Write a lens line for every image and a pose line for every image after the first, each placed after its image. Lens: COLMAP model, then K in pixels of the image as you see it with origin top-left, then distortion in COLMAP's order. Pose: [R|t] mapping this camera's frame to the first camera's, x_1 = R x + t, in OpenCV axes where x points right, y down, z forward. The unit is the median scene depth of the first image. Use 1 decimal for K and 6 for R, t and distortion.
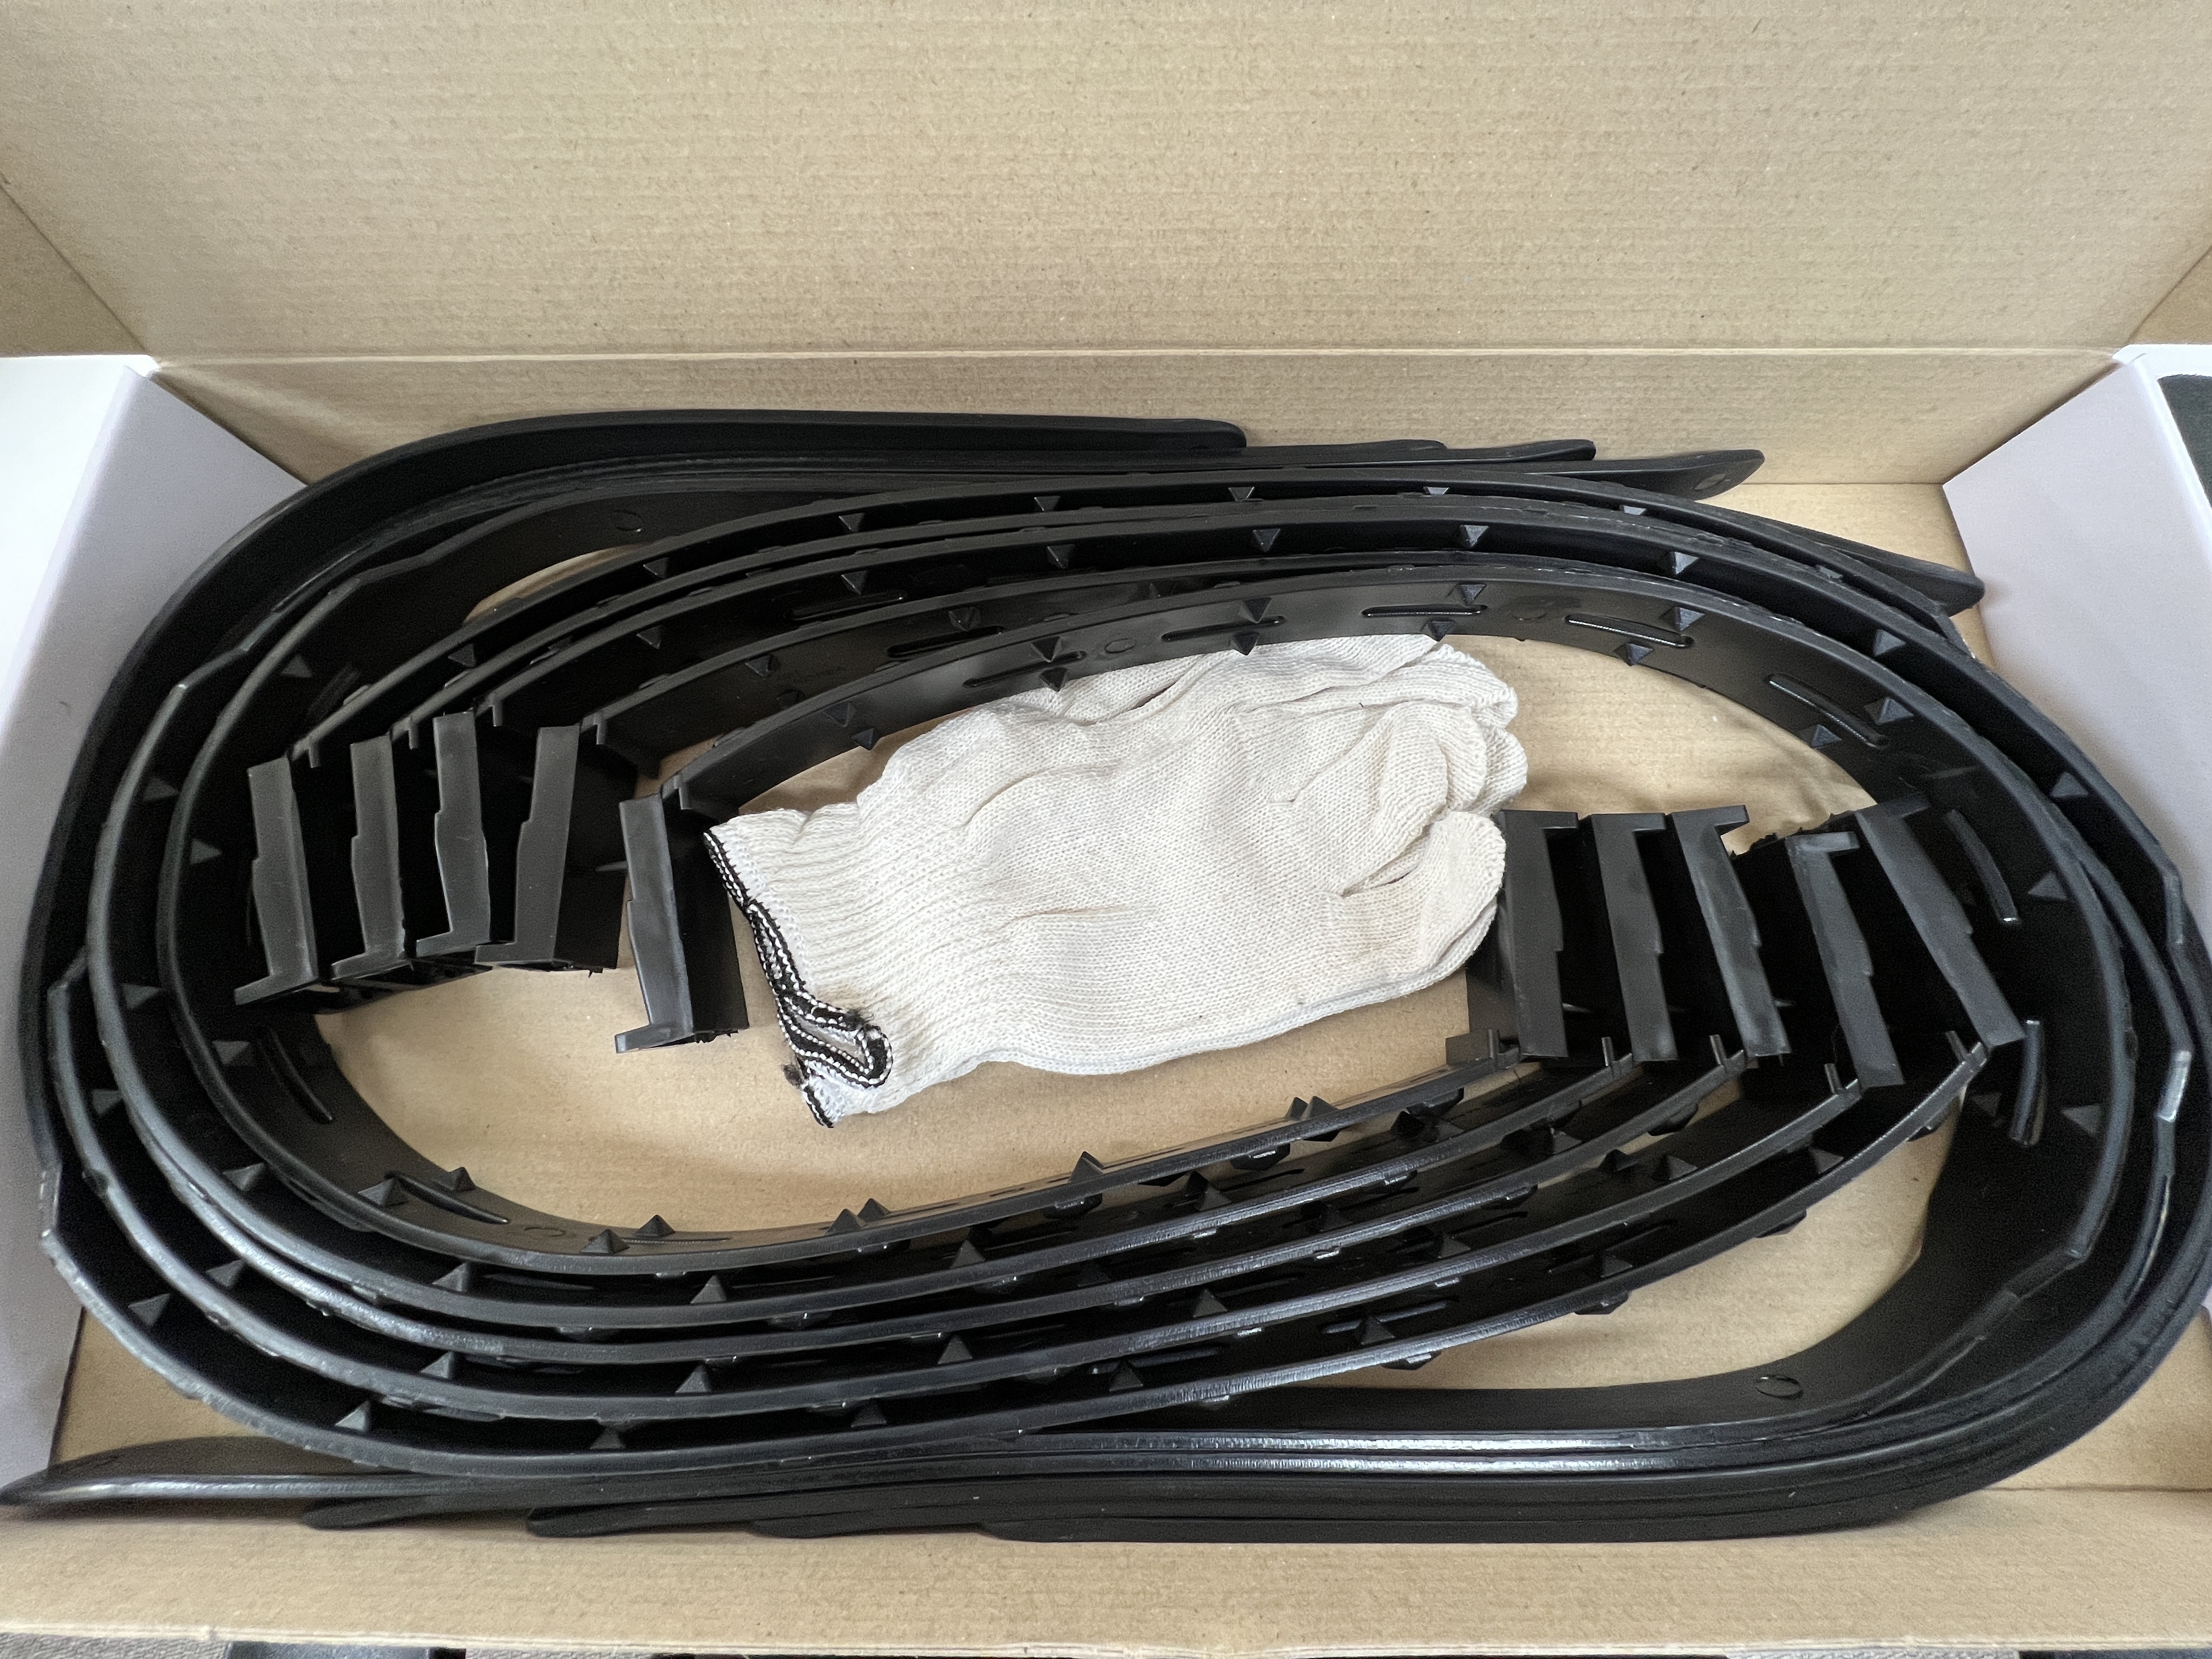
lens RADIAL K [[880.6, 0, 1104.1], [0, 880.6, 824.9], [0, 0, 1]] dist [-0.008560, -0.000069]
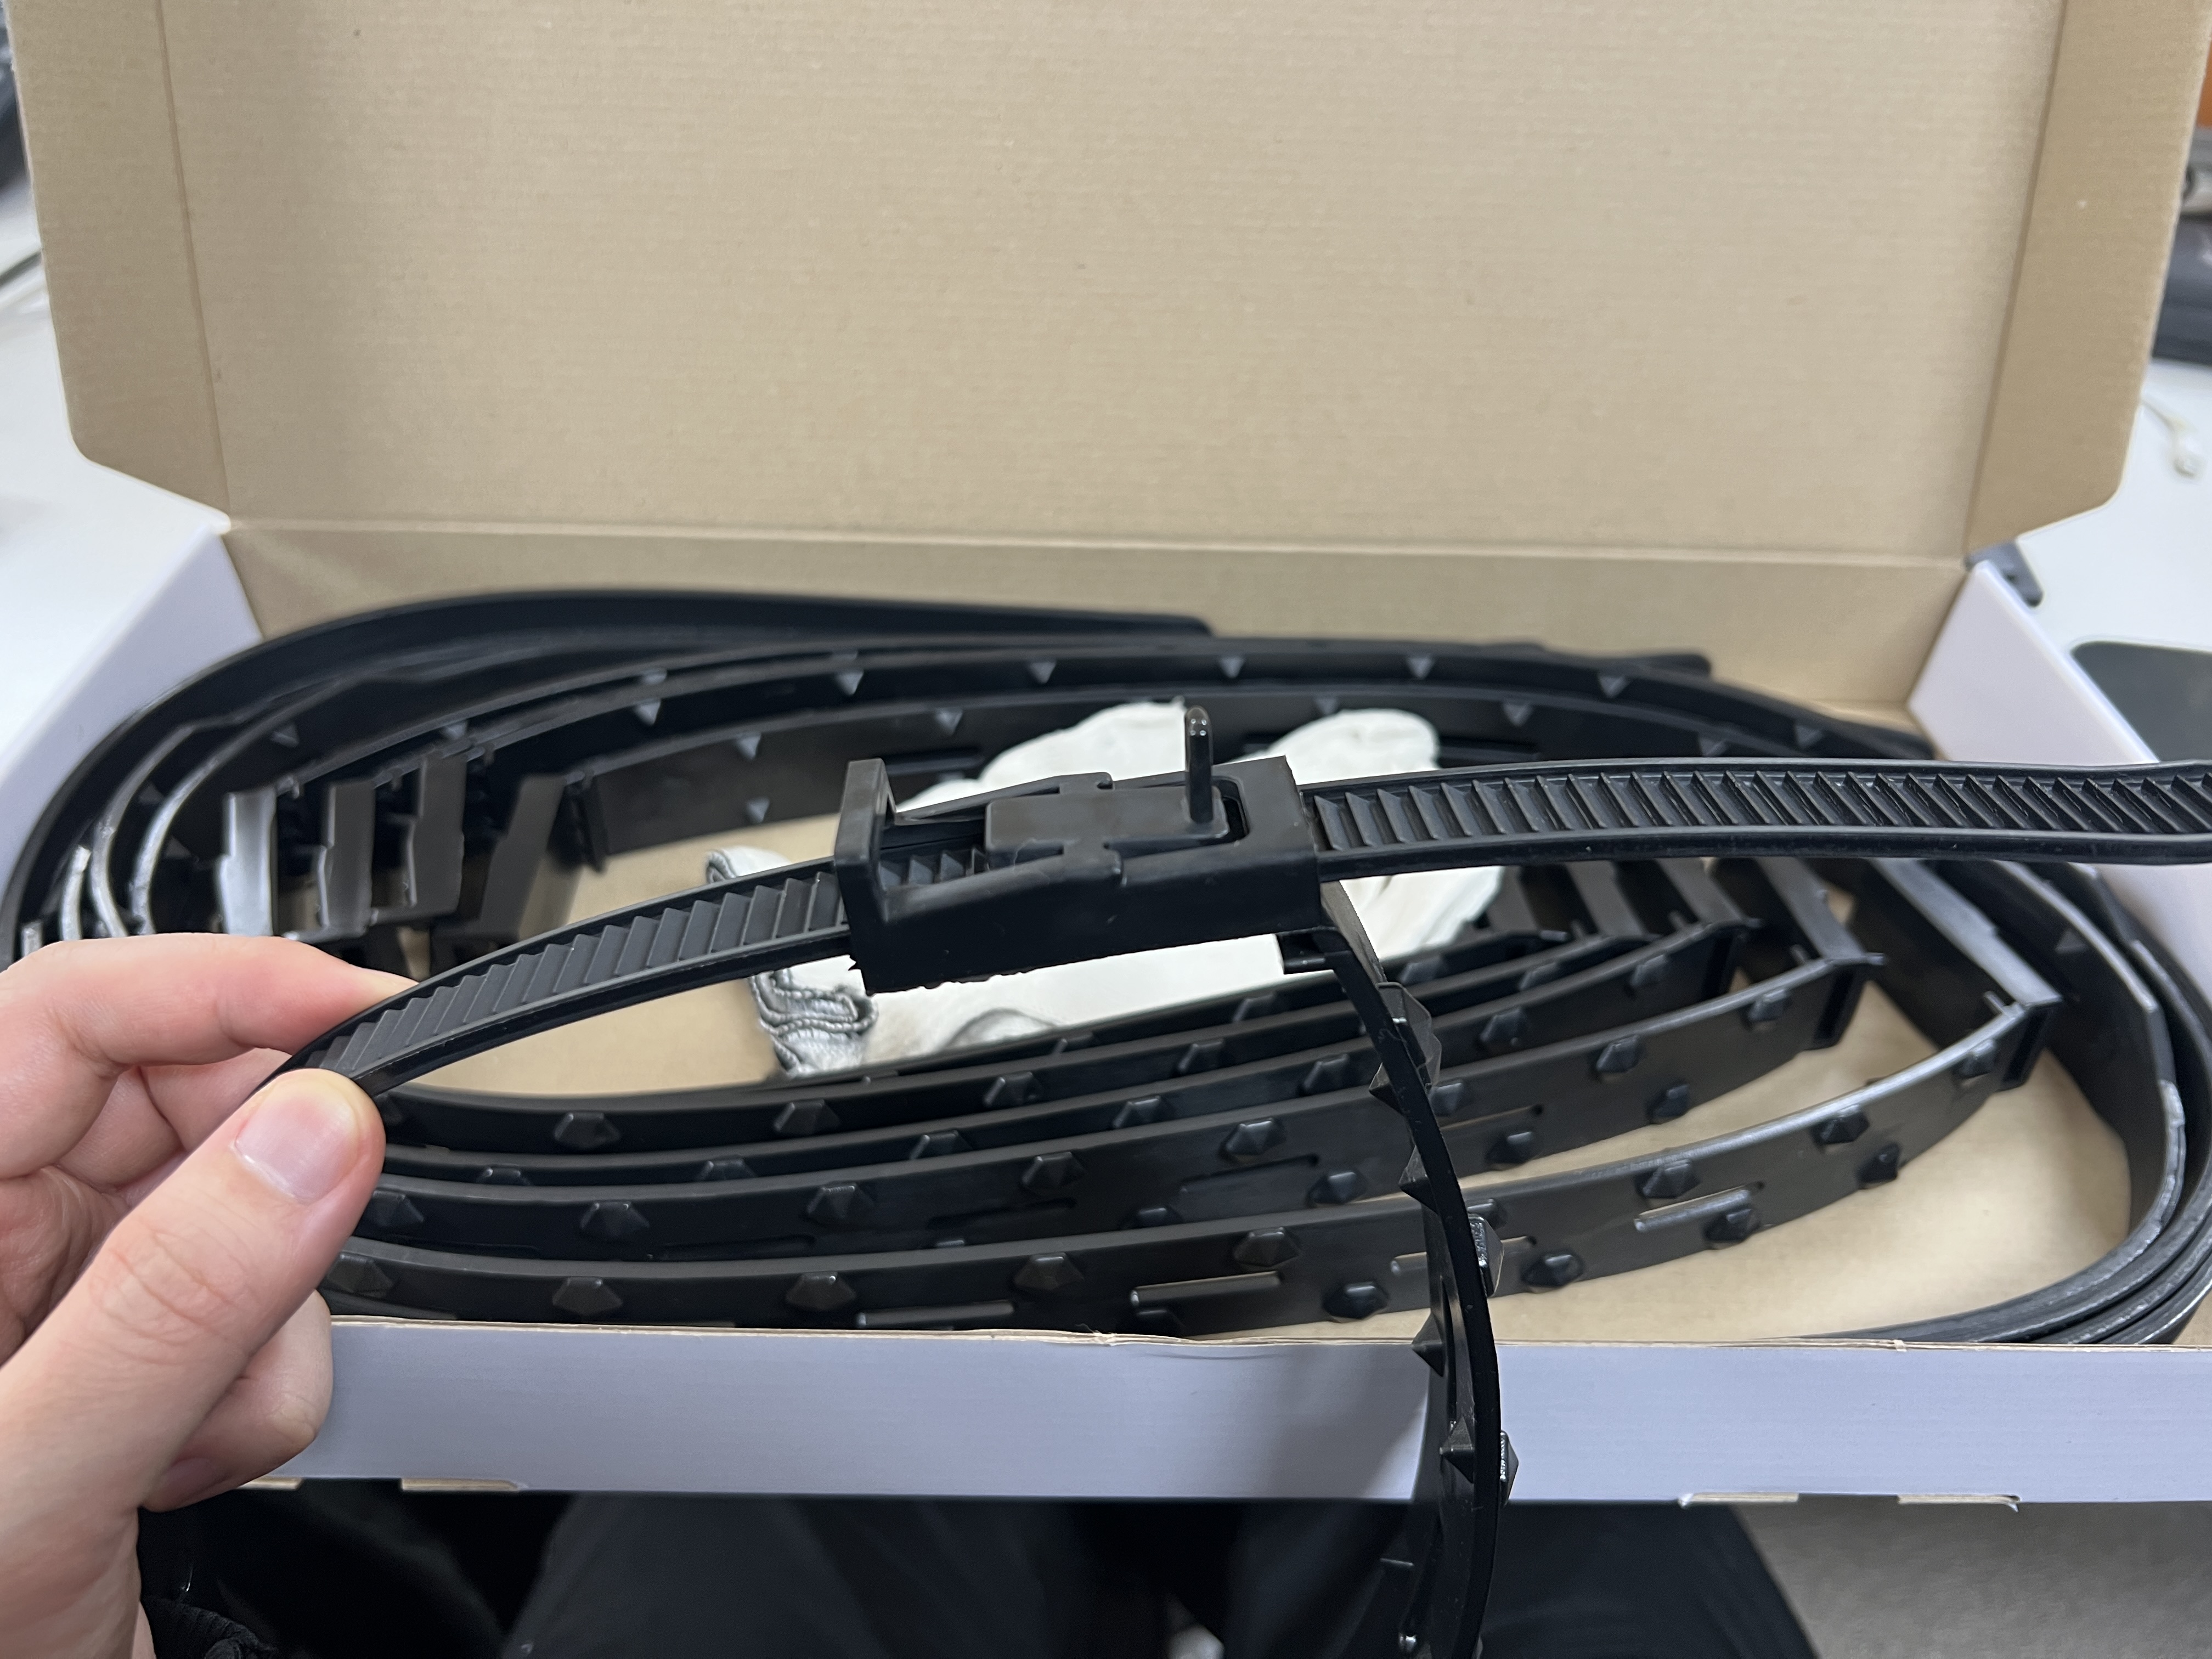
lens RADIAL K [[1695.8, 0, 1098.8], [0, 1695.8, 819.4], [0, 0, 1]] dist [0.005068, -0.053161]
pose [[0.998699, 0.012119, 0.049536, -0.088659], [0.020194, 0.797968, -0.602362, 1.117787], [-0.046828, 0.602578, 0.796685, -0.554064]]
